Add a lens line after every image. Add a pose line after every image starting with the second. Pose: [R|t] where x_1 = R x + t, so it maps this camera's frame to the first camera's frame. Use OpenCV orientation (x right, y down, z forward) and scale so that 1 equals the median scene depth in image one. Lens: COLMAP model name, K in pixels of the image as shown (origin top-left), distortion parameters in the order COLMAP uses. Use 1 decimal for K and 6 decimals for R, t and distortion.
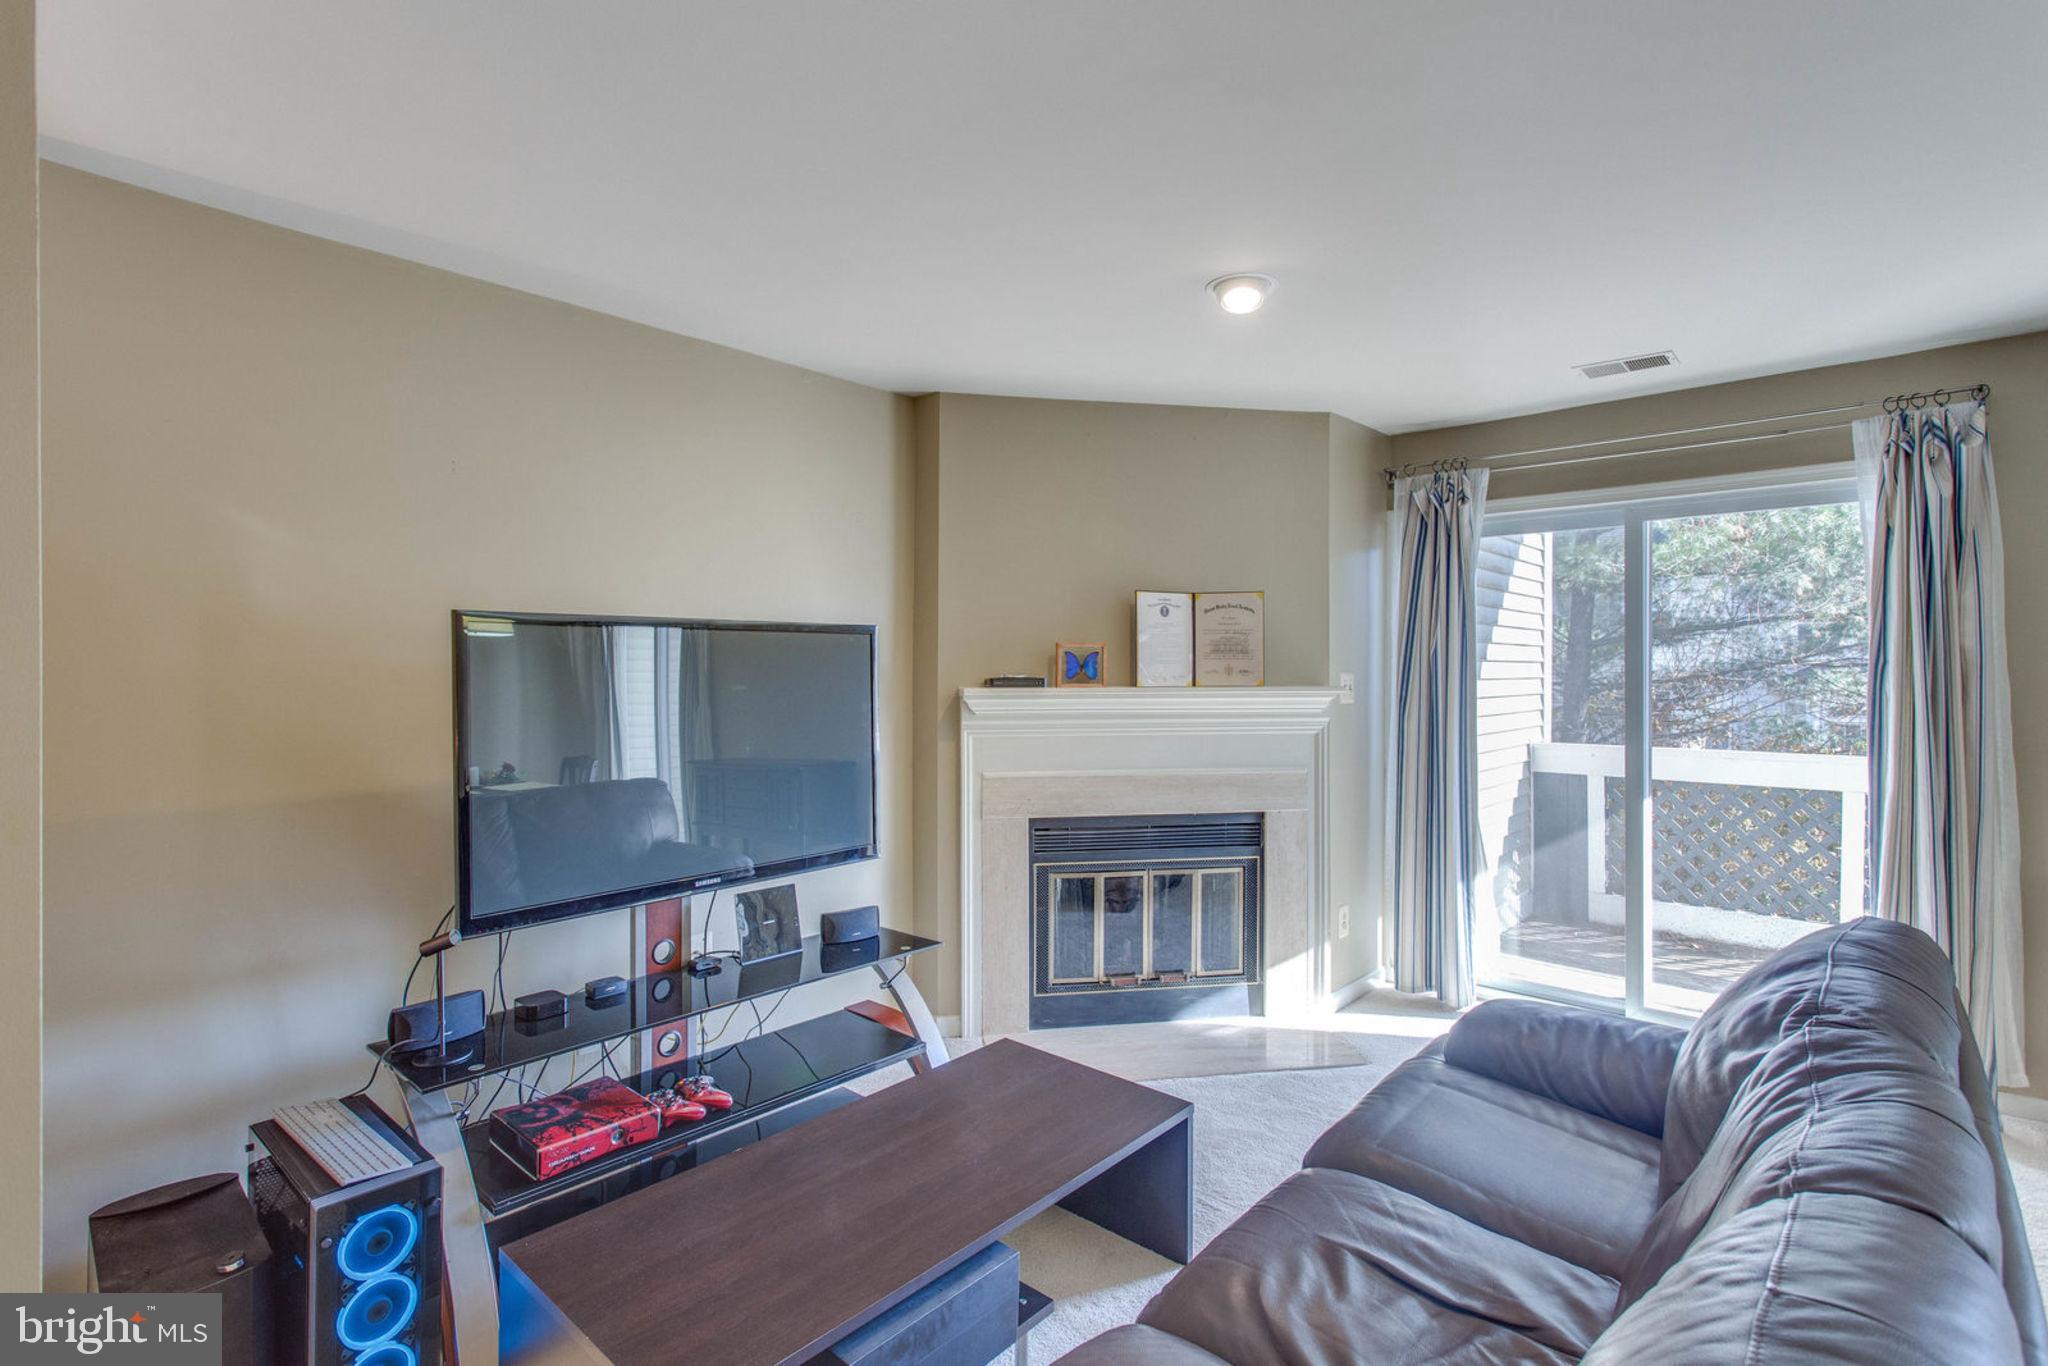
lens RADIAL K [[1008.8, 0, 1025.5], [0, 1008.8, 667.6], [0, 0, 1]] dist [0.001837, 0.000096]
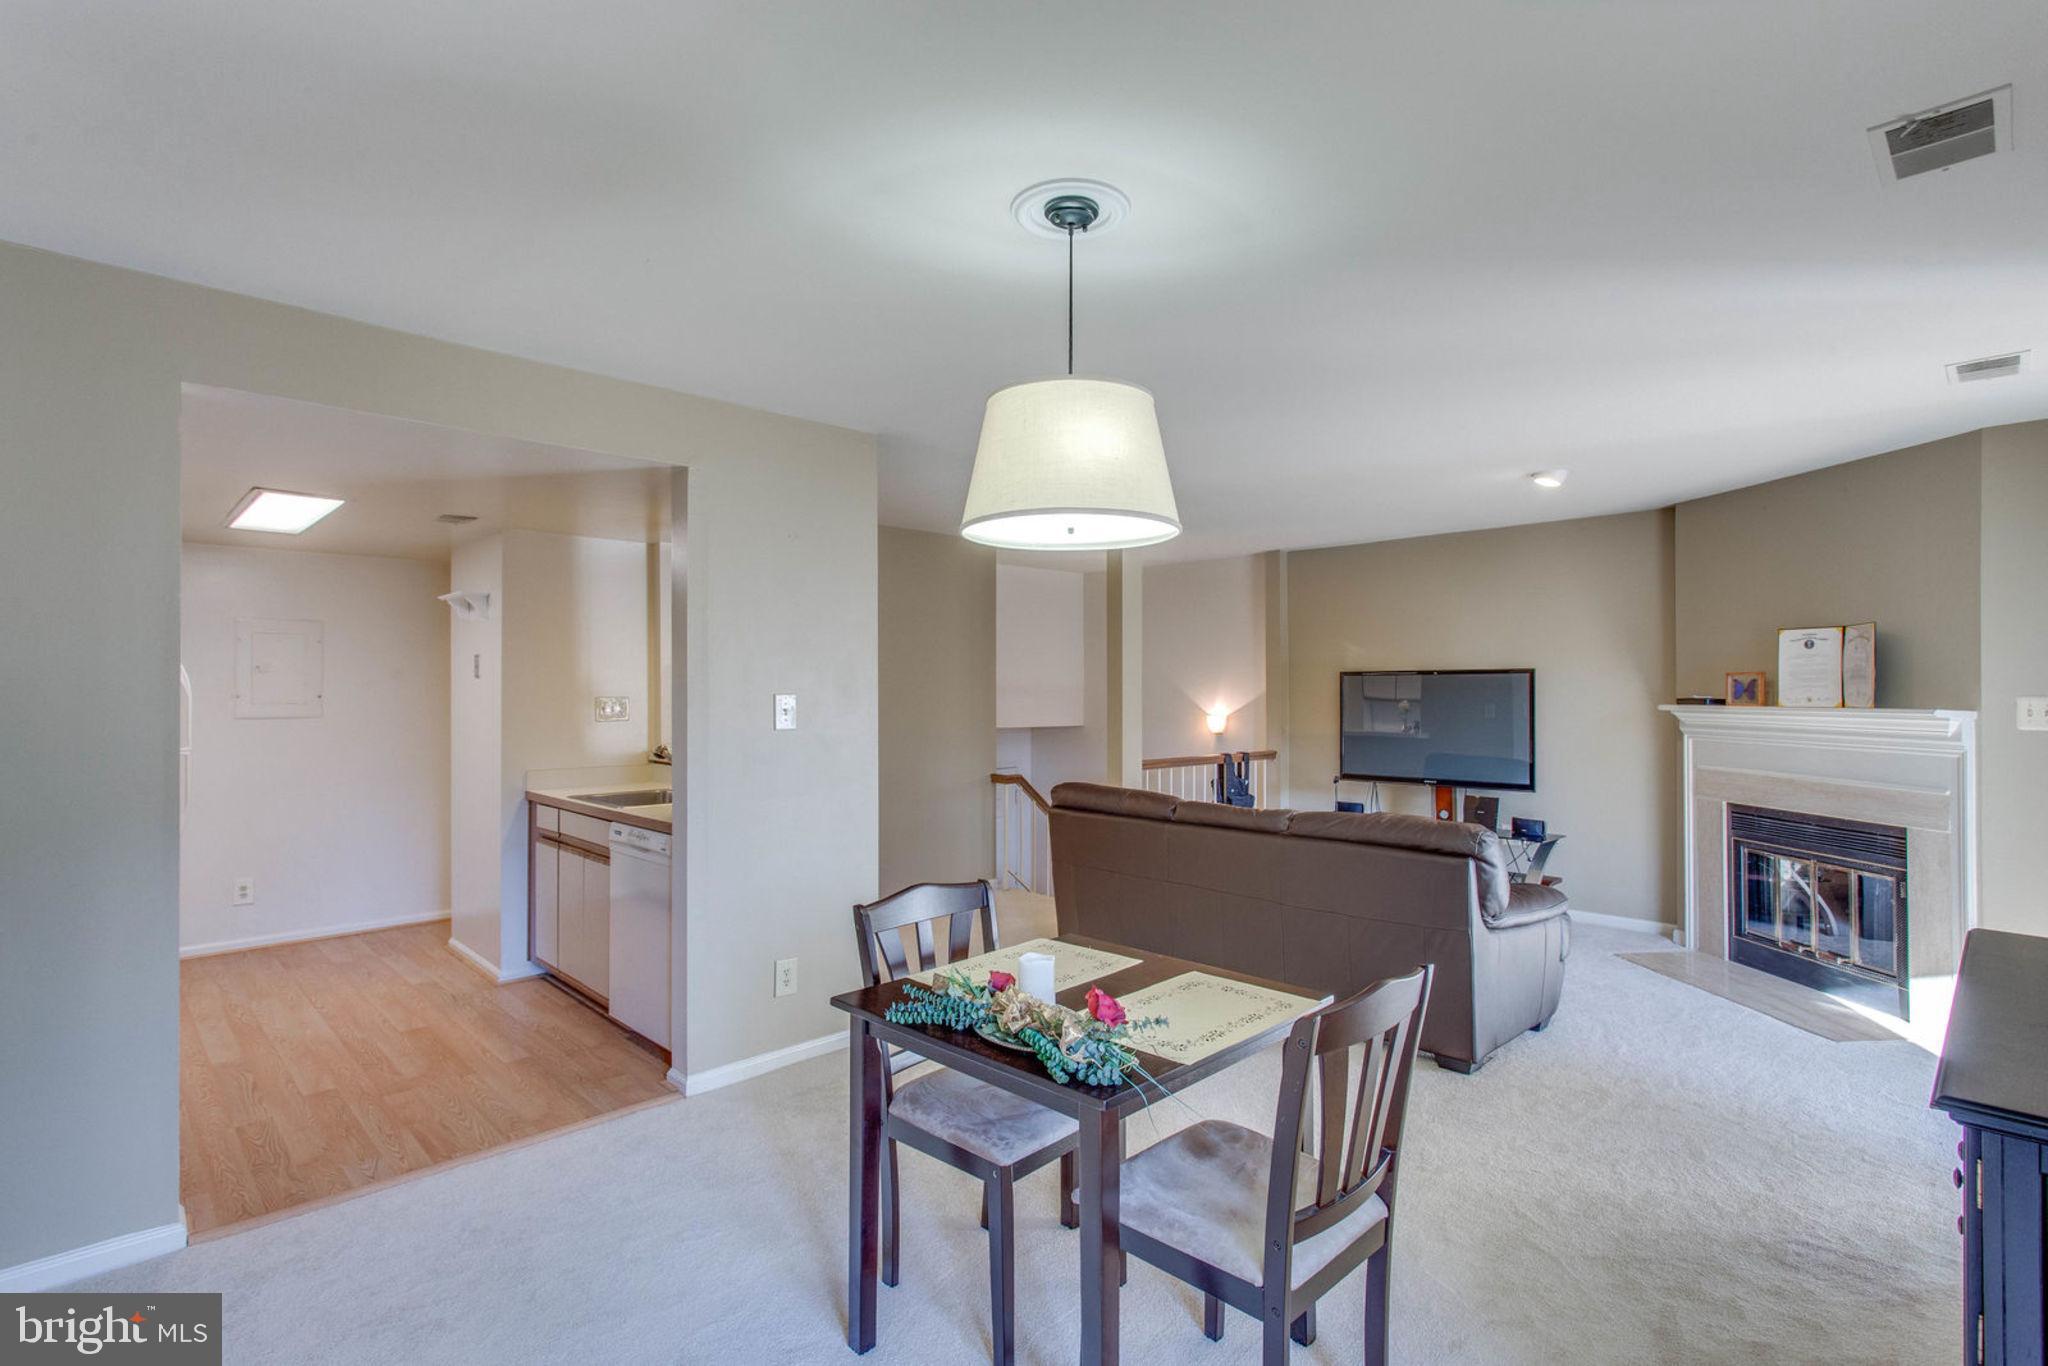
lens RADIAL K [[978.5, 0, 1036.5], [0, 978.5, 684.5], [0, 0, 1]] dist [0.002267, -0.000049]
pose [[-0.077379, -0.005548, -0.996986, 1.372111], [-0.004020, 0.999978, -0.005253, 0.001794], [0.996994, 0.003602, -0.077400, 0.175853]]
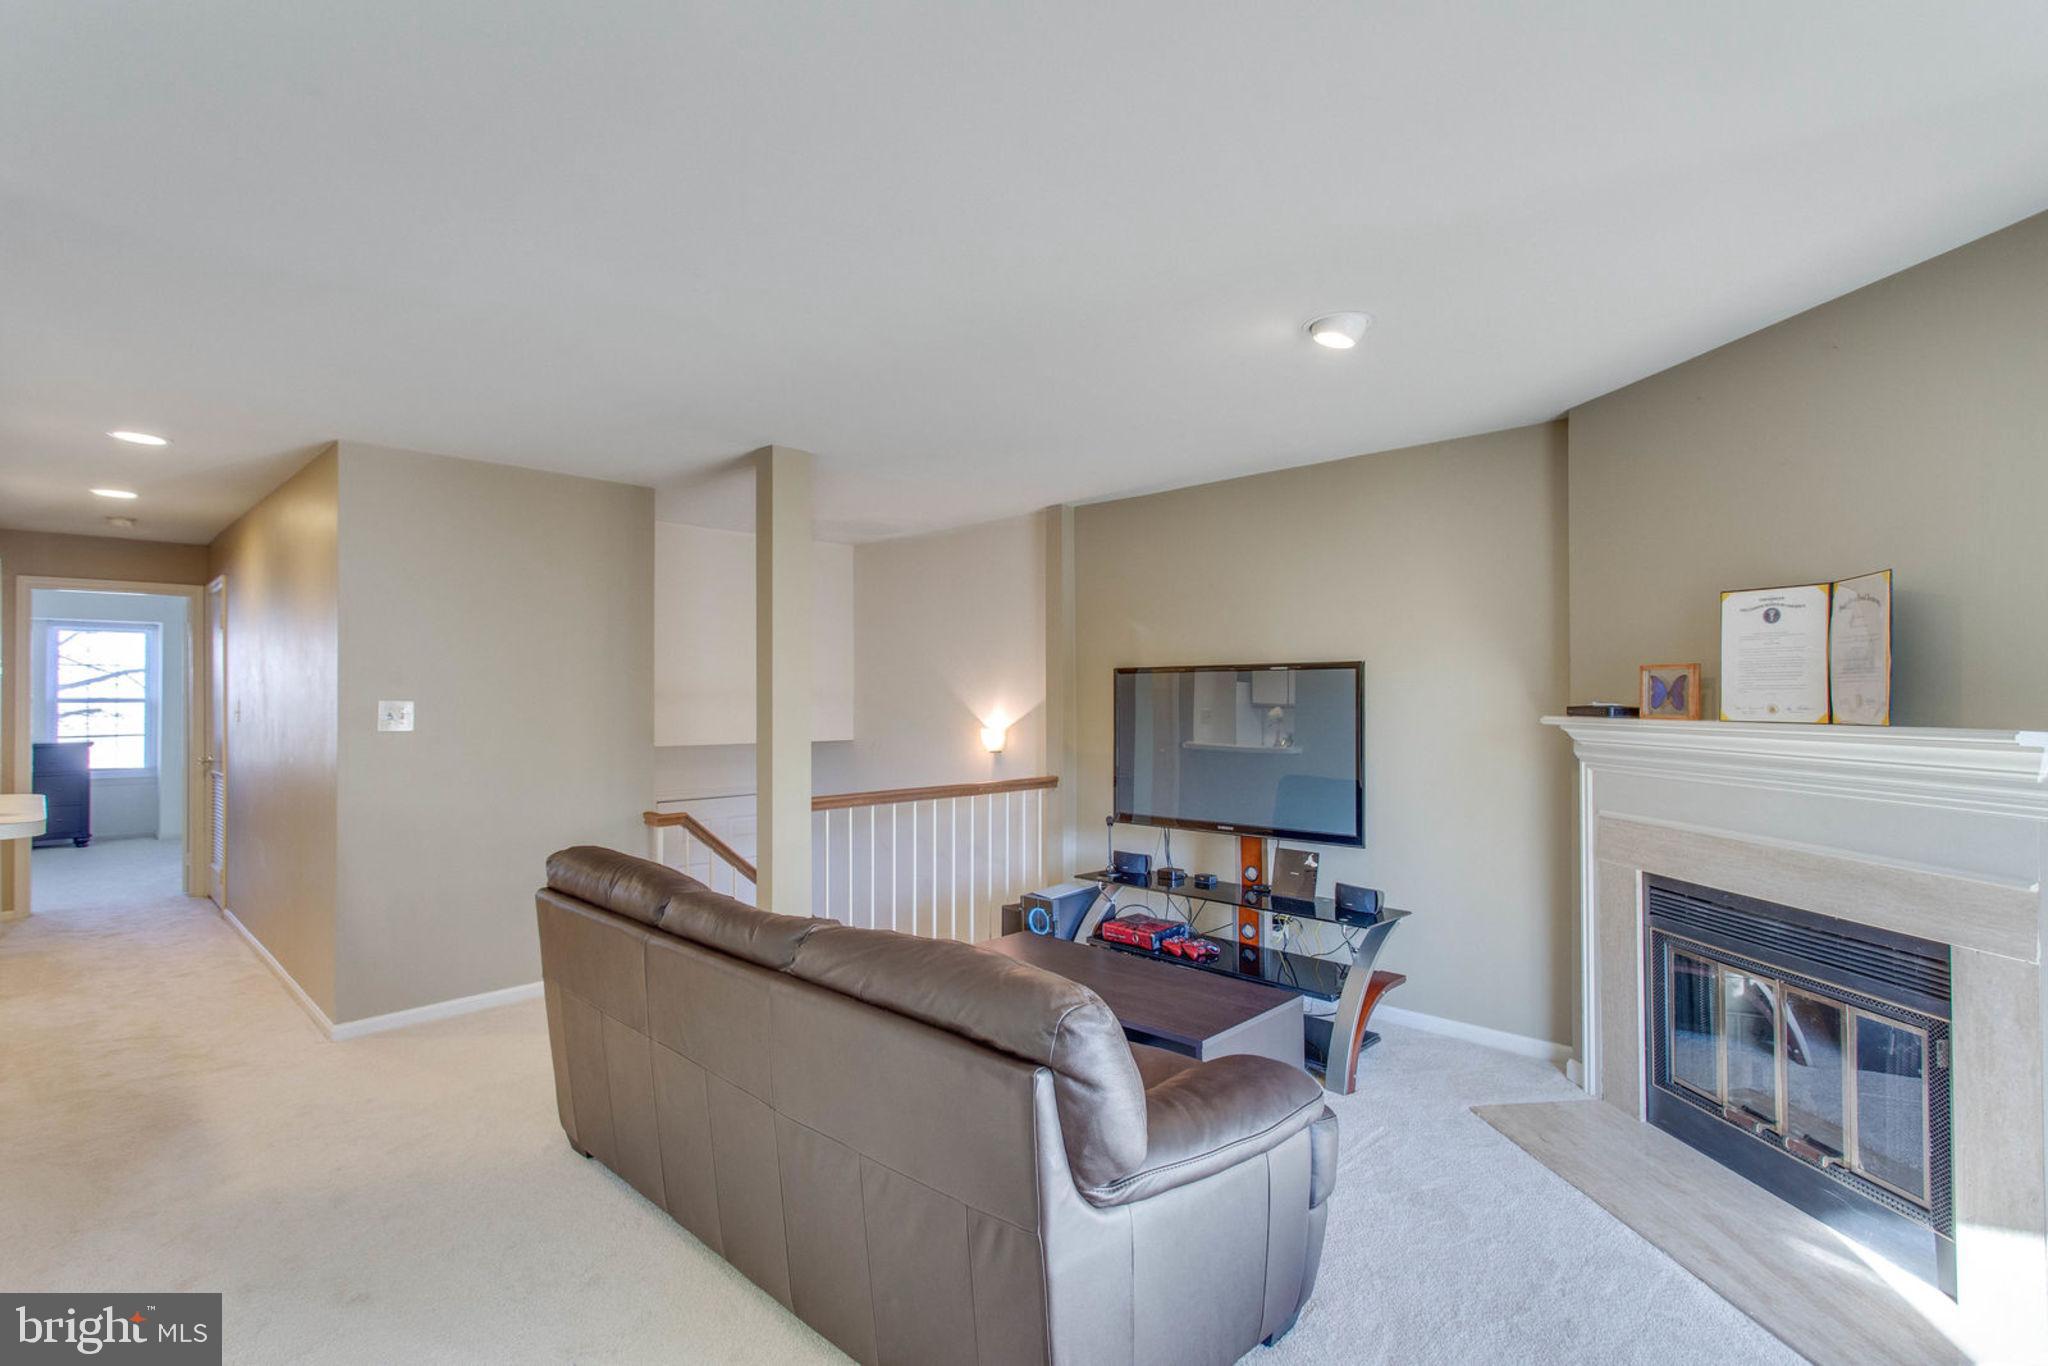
lens RADIAL K [[979.2, 0, 1025.2], [0, 979.2, 686.9], [0, 0, 1]] dist [0.004217, -0.000202]
pose [[-0.053459, -0.007720, -0.998540, 0.853904], [-0.002809, 0.999967, -0.007581, 0.000846], [0.998566, 0.002400, -0.053479, 0.516215]]
